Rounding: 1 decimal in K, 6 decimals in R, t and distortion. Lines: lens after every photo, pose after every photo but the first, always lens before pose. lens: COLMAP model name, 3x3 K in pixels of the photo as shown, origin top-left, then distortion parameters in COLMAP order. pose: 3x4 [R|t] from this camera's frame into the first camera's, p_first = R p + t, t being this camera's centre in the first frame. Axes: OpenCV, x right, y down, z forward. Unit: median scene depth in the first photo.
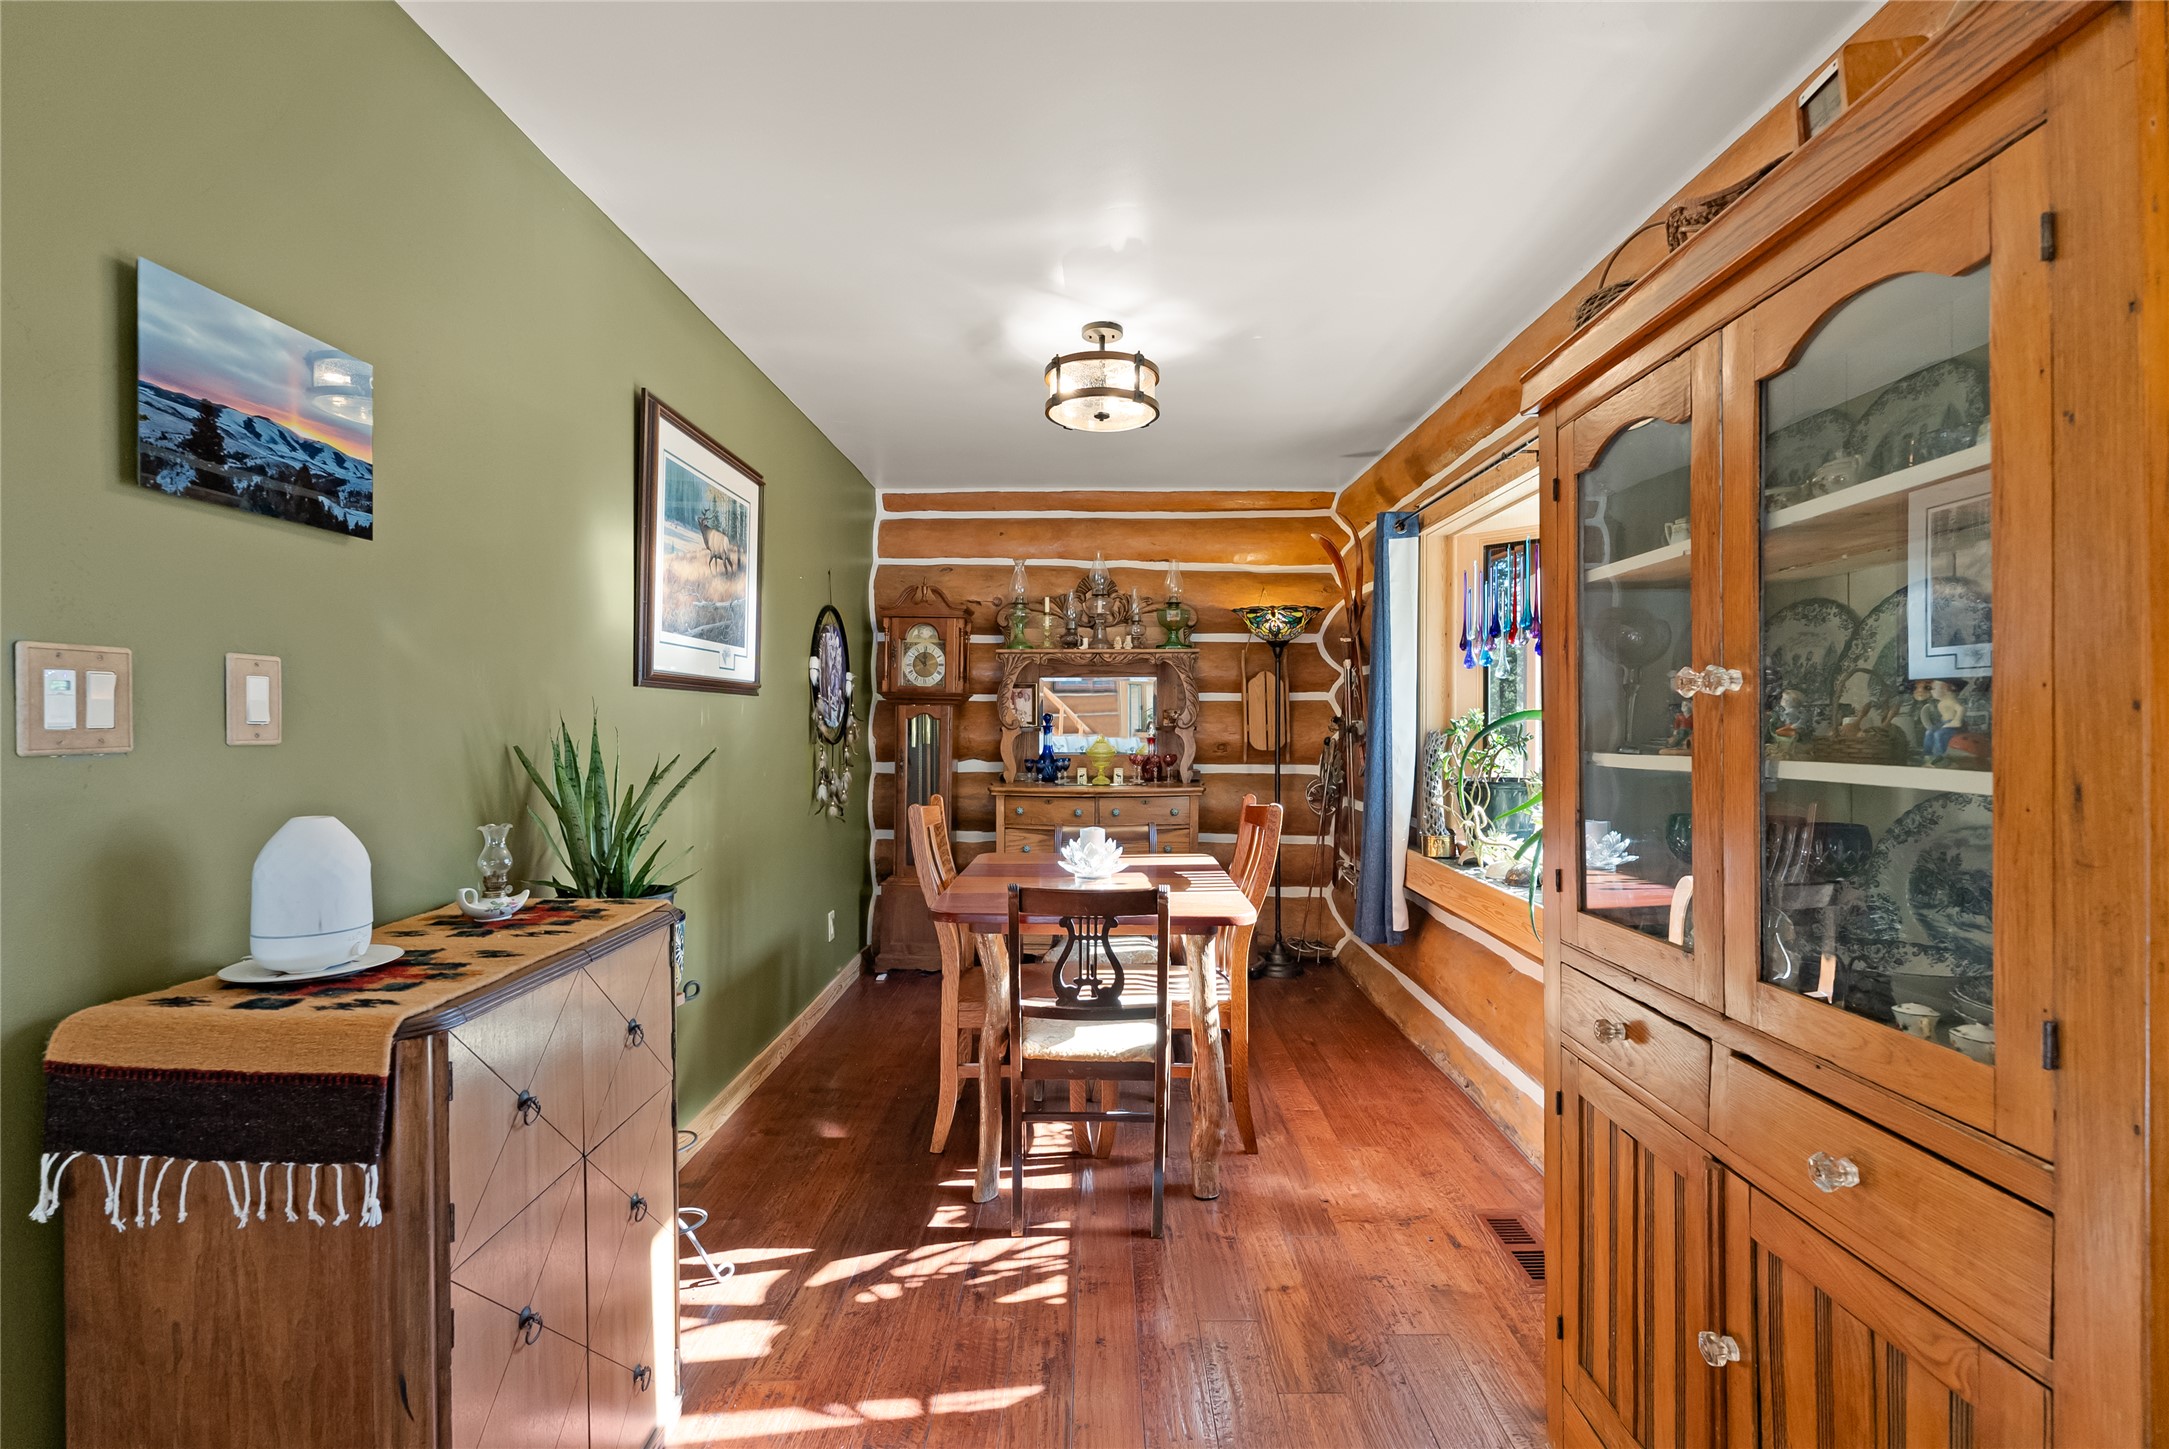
lens RADIAL K [[978.4, 0, 1080.4], [0, 978.4, 727.3], [0, 0, 1]] dist [-0.005213, 0.000783]
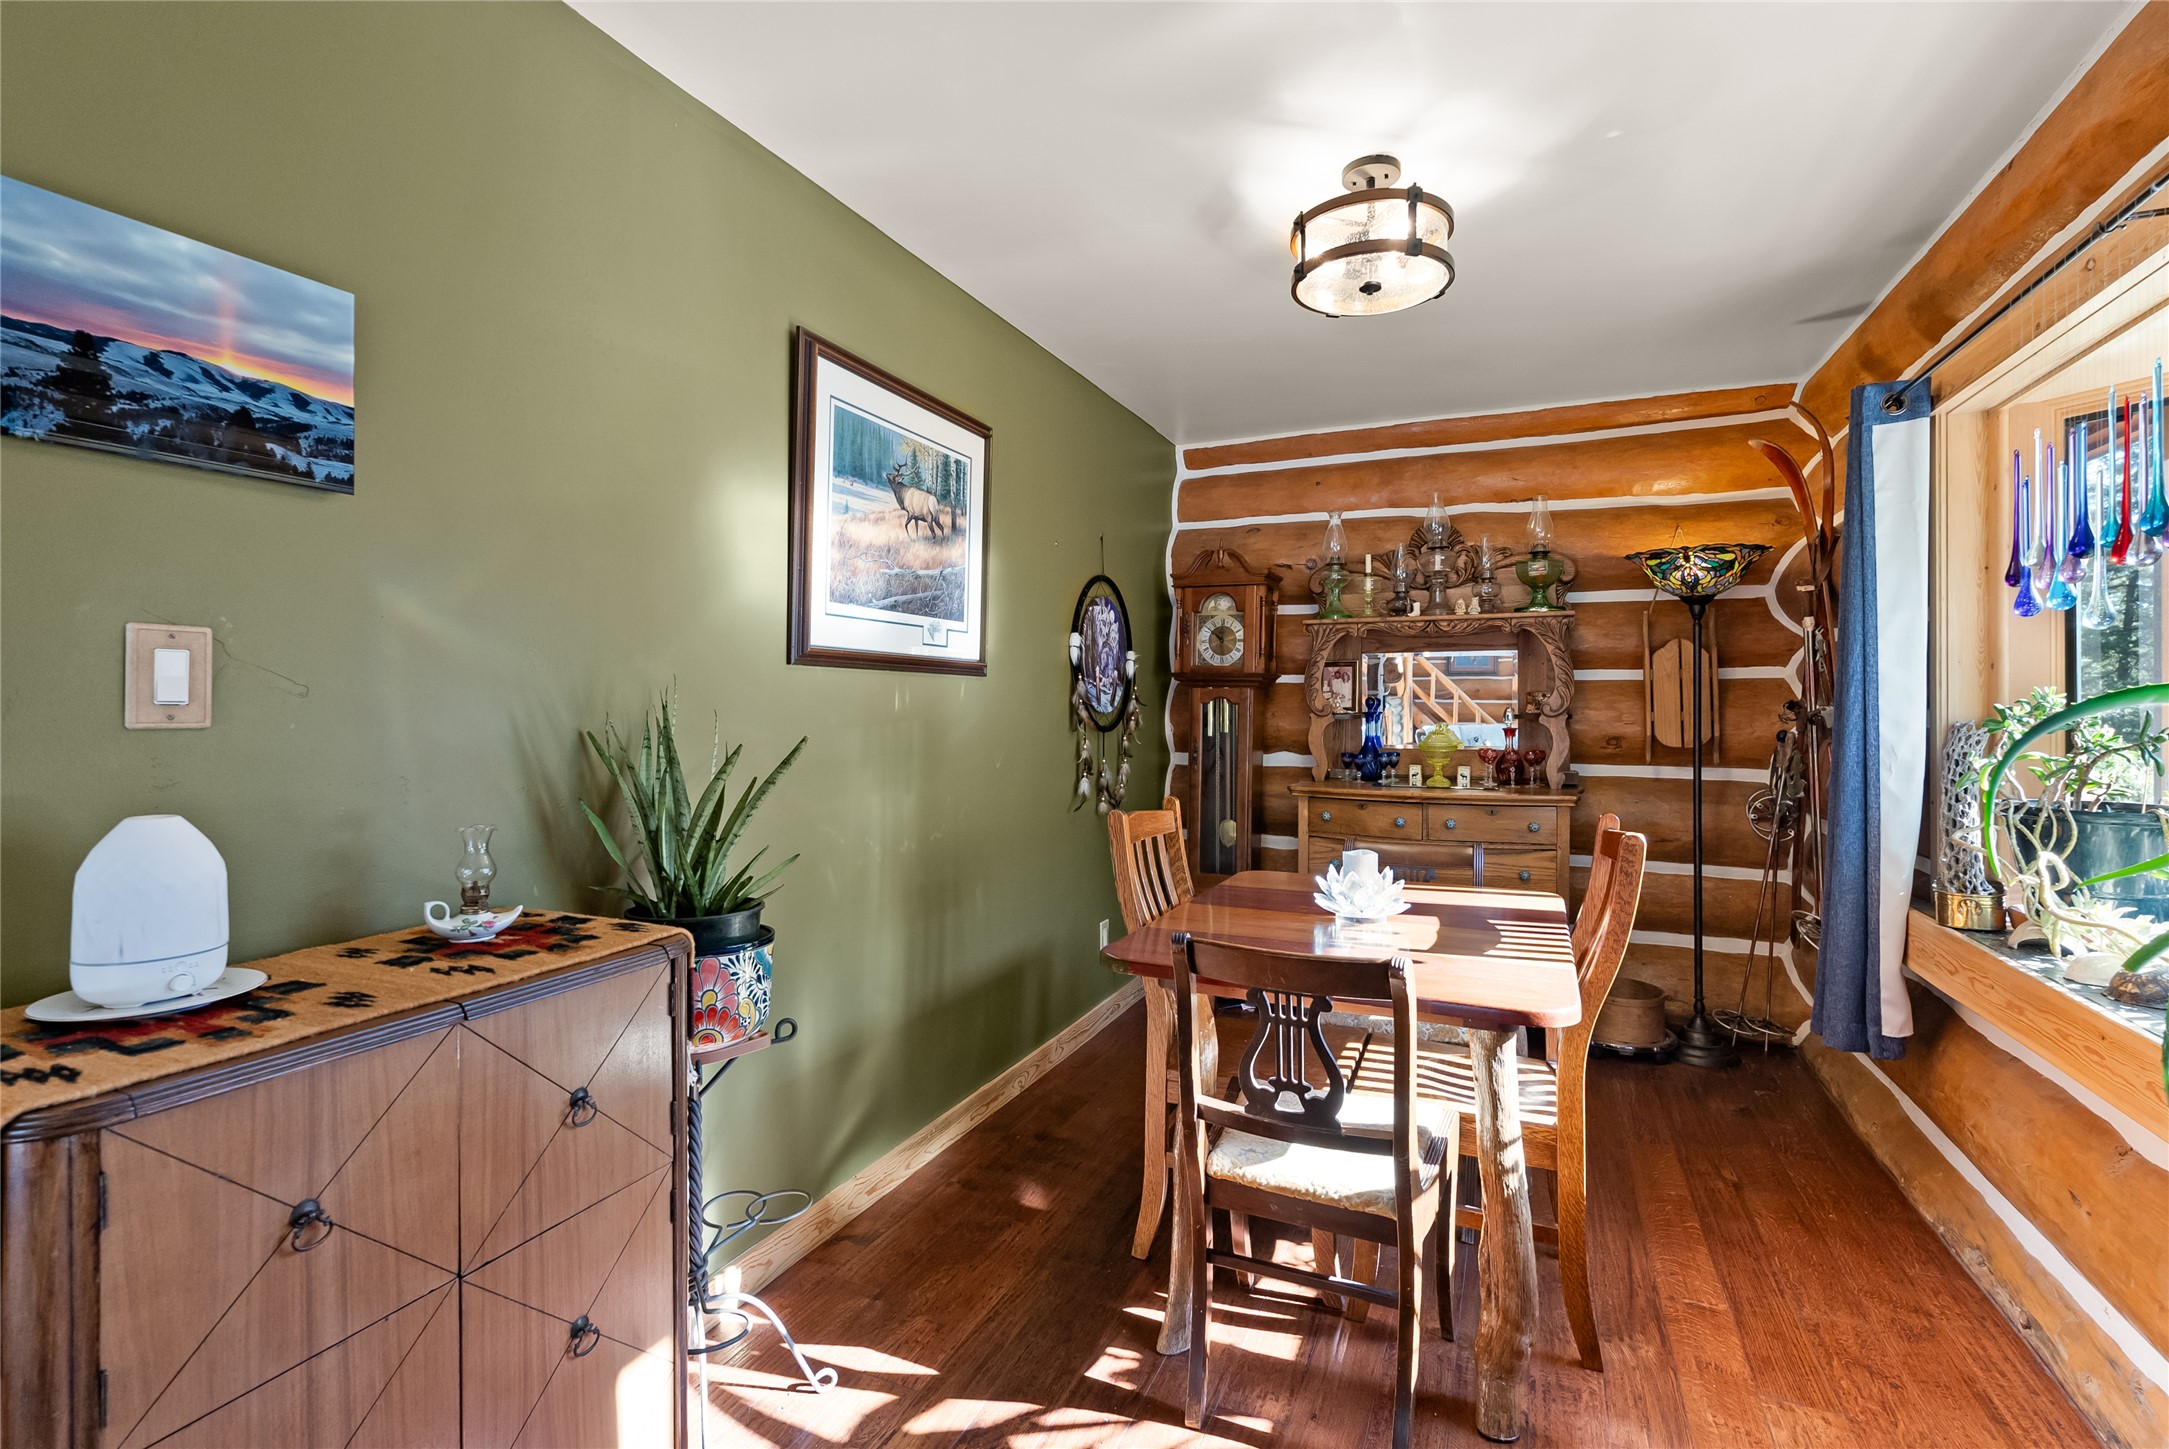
lens RADIAL K [[978.4, 0, 1085.9], [0, 978.4, 702.7], [0, 0, 1]] dist [-0.005213, 0.000783]
pose [[0.916229, 0.000519, -0.400654, 0.118462], [-0.004939, 0.999938, -0.009998, -0.000058], [0.400624, 0.011139, 0.916175, 0.247468]]
